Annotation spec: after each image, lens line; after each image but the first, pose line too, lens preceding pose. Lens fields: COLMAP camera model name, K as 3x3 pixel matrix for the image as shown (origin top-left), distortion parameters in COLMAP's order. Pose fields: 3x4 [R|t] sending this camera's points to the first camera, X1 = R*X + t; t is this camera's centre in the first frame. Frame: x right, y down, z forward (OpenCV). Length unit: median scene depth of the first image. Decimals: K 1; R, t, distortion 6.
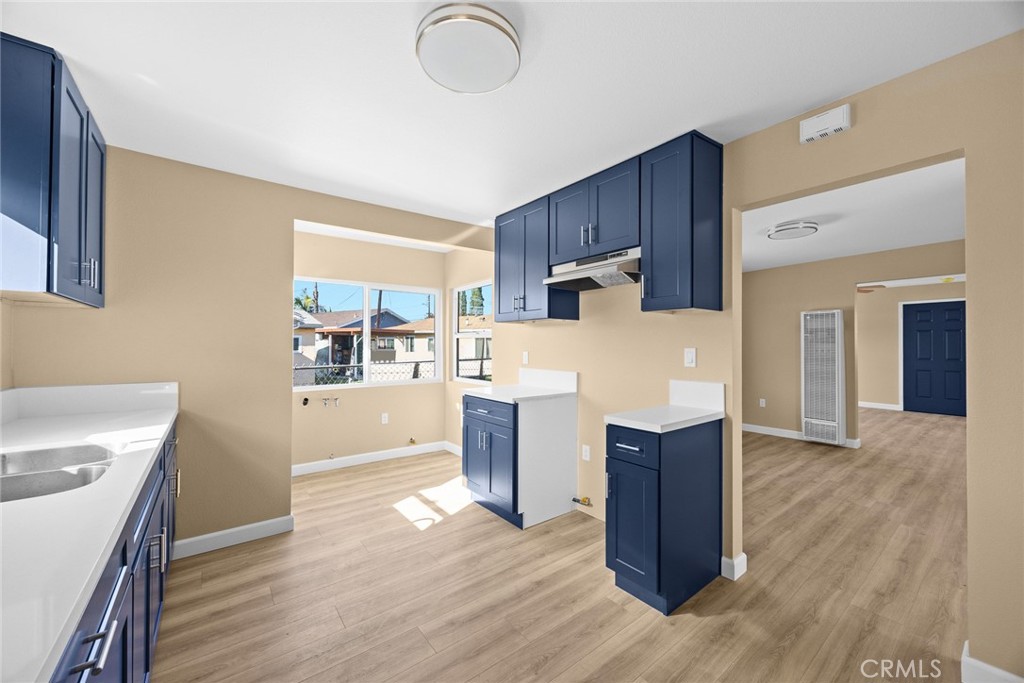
lens RADIAL K [[392.1, 0, 512.0], [0, 392.1, 341.5], [0, 0, 1]] dist [-0.000966, -0.000213]
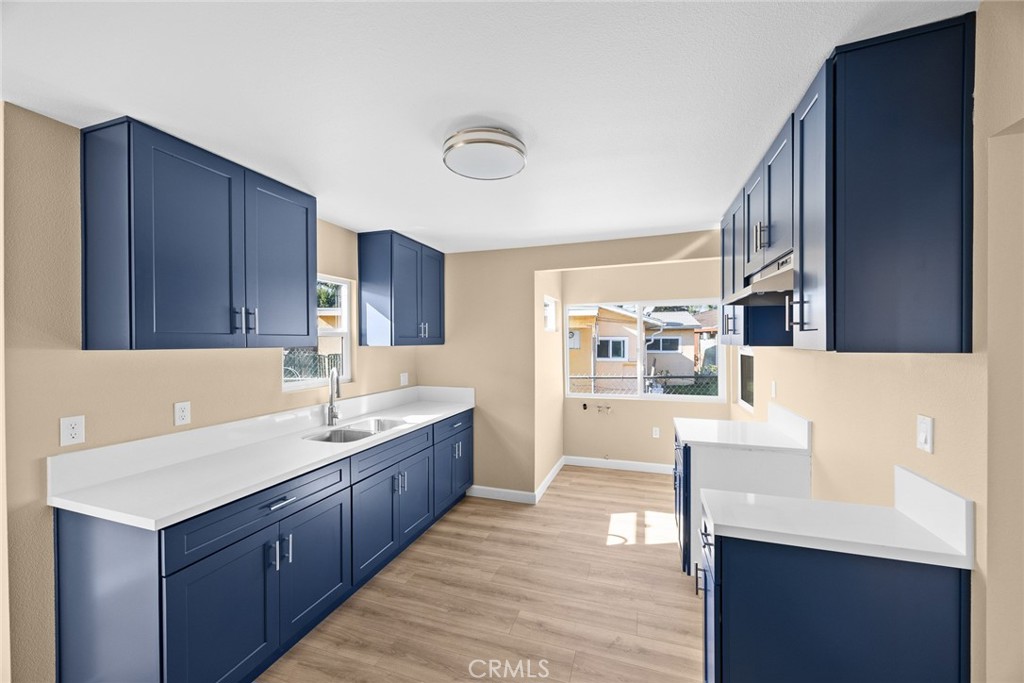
lens RADIAL K [[392.1, 0, 512.0], [0, 392.1, 341.5], [0, 0, 1]] dist [-0.000966, -0.000213]
pose [[0.554919, -0.002304, -0.831901, 0.488599], [0.013685, 0.999886, 0.006359, -0.080445], [0.831792, -0.014913, 0.554888, 0.191747]]
